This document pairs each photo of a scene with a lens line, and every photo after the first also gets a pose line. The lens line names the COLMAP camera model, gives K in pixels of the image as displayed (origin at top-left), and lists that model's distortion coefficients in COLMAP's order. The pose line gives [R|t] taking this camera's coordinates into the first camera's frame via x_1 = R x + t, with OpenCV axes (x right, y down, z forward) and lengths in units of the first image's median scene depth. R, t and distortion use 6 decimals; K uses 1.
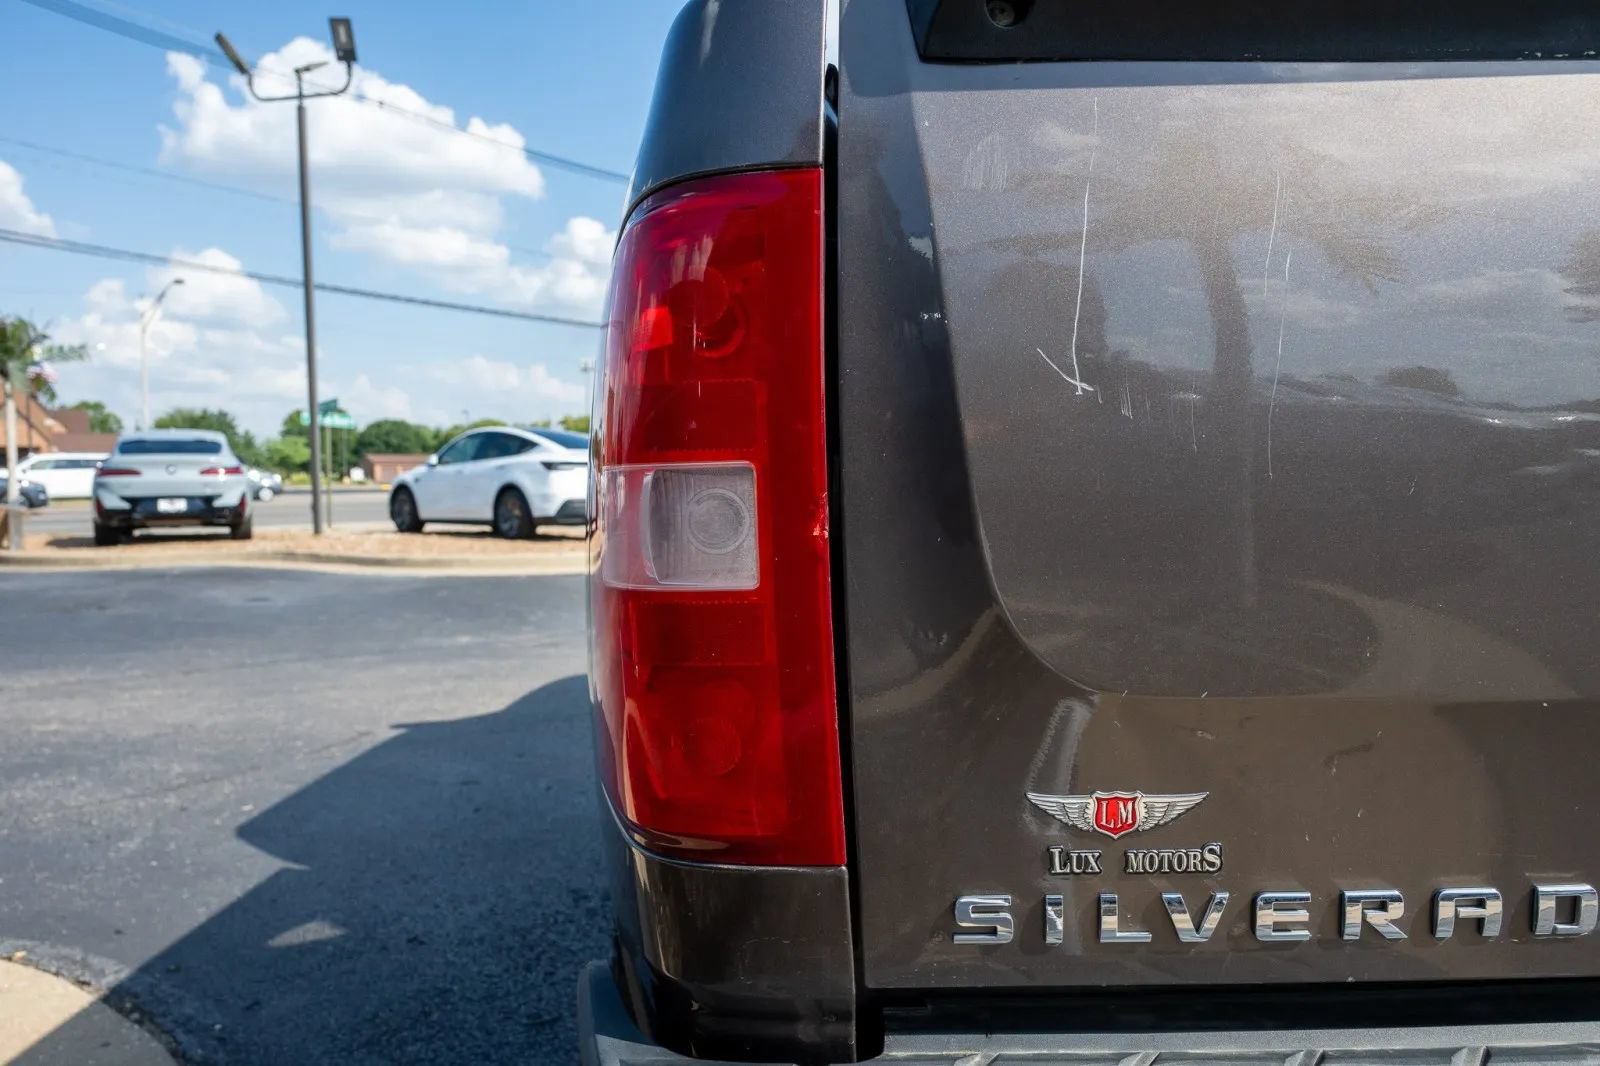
lens RADIAL K [[1064.8, 0, 800.0], [0, 1064.8, 533.0], [0, 0, 1]] dist [-0.003540, -0.001851]
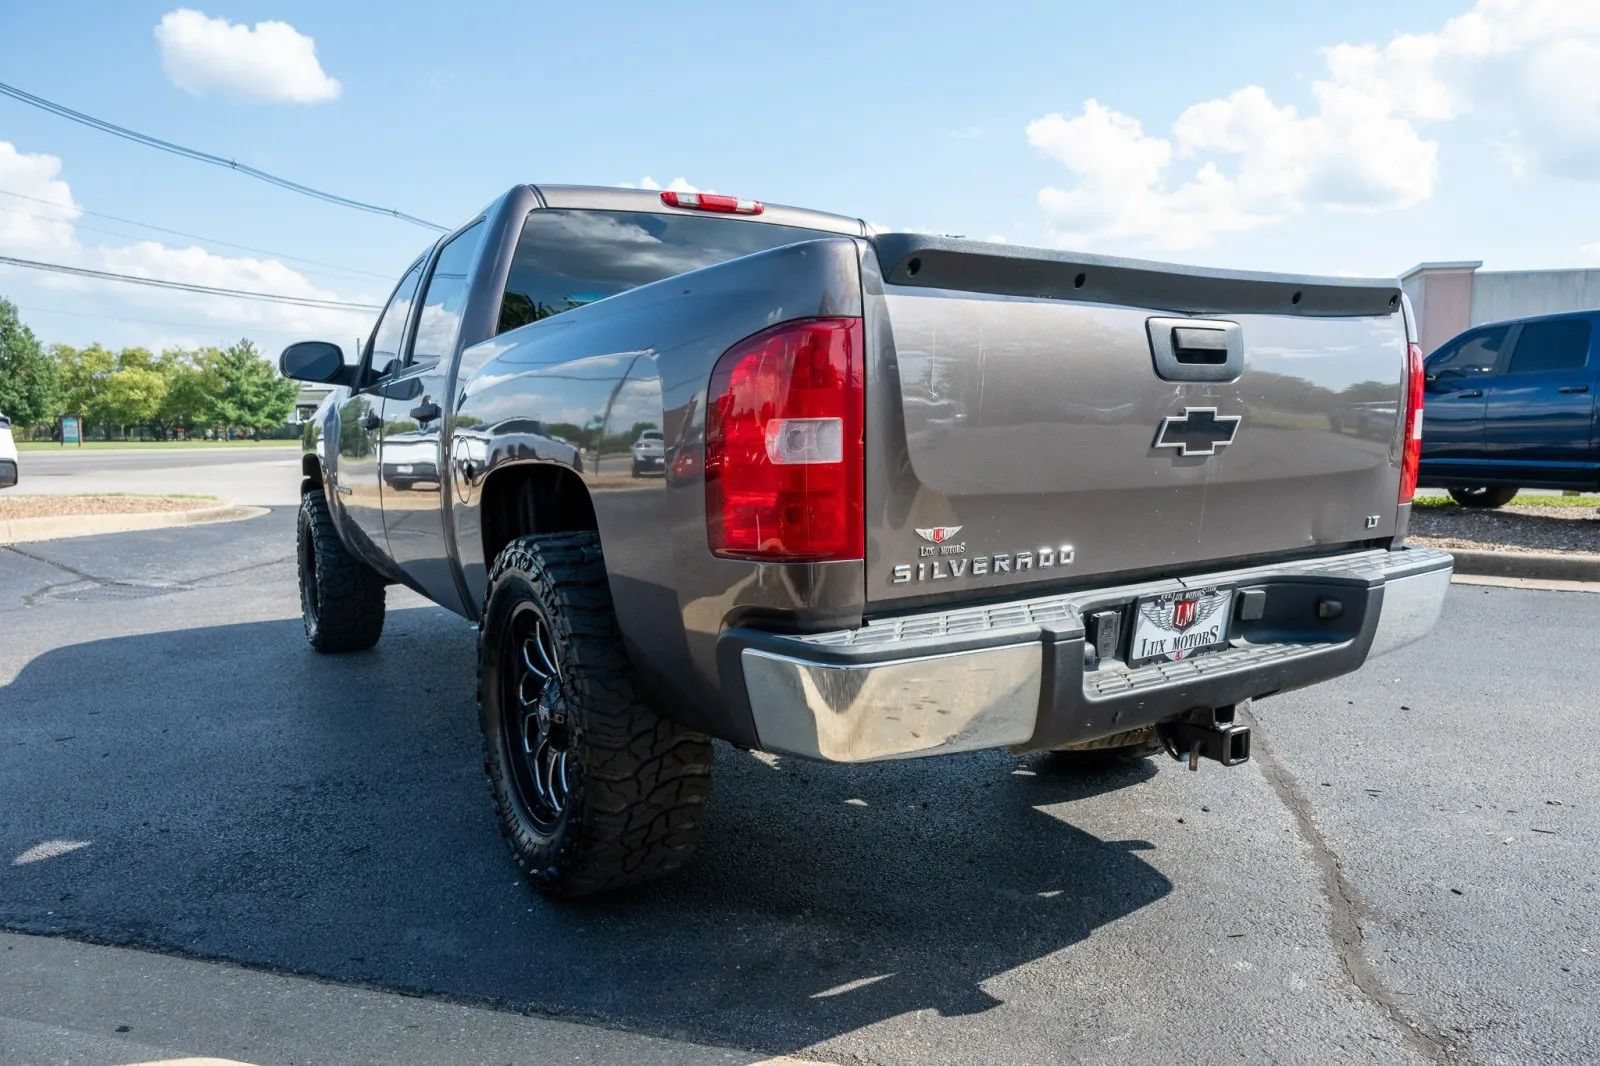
lens RADIAL K [[1063.3, 0, 818.7], [0, 1063.3, 538.3], [0, 0, 1]] dist [-0.000196, -0.000503]
pose [[0.844186, -0.048303, 0.533869, -0.236004], [0.023558, 0.998313, 0.053074, 0.015076], [-0.535532, -0.032228, 0.843900, -0.202326]]
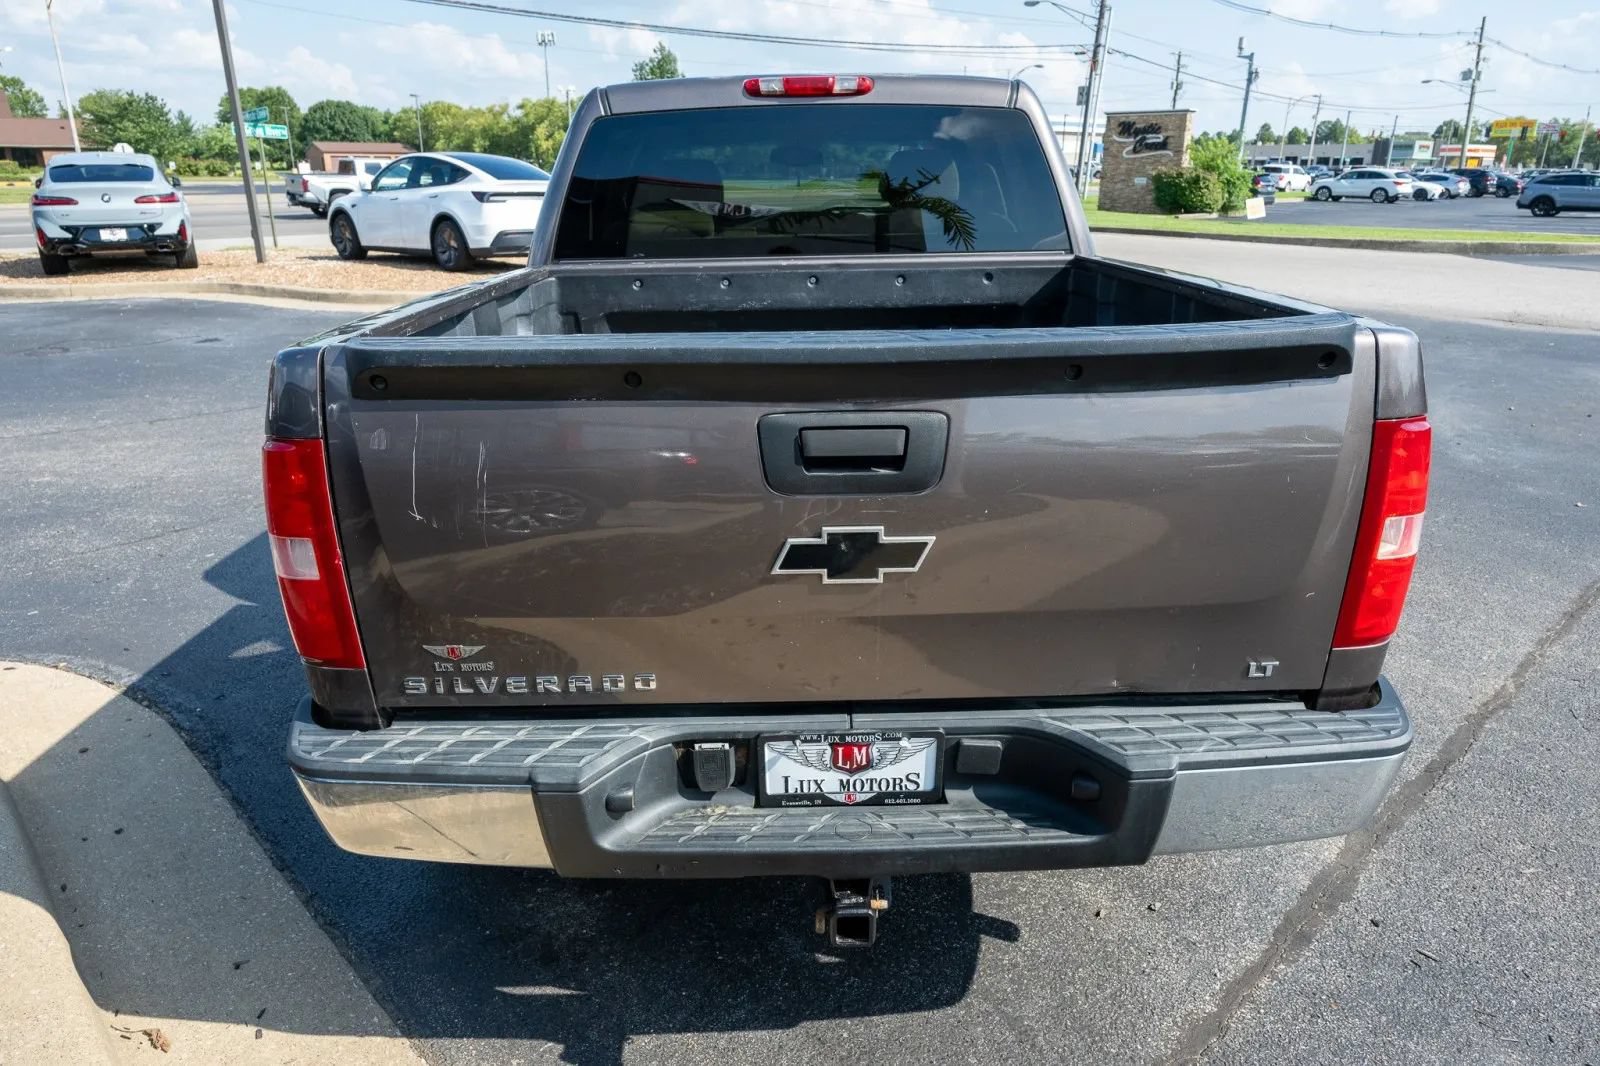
lens RADIAL K [[1066.4, 0, 800.9], [0, 1066.4, 557.0], [0, 0, 1]] dist [-0.001901, -0.007088]
pose [[0.999844, 0.004427, 0.017124, 0.173044], [-0.009299, 0.955142, 0.296002, -0.124382], [-0.015046, -0.296115, 0.955034, -0.249689]]
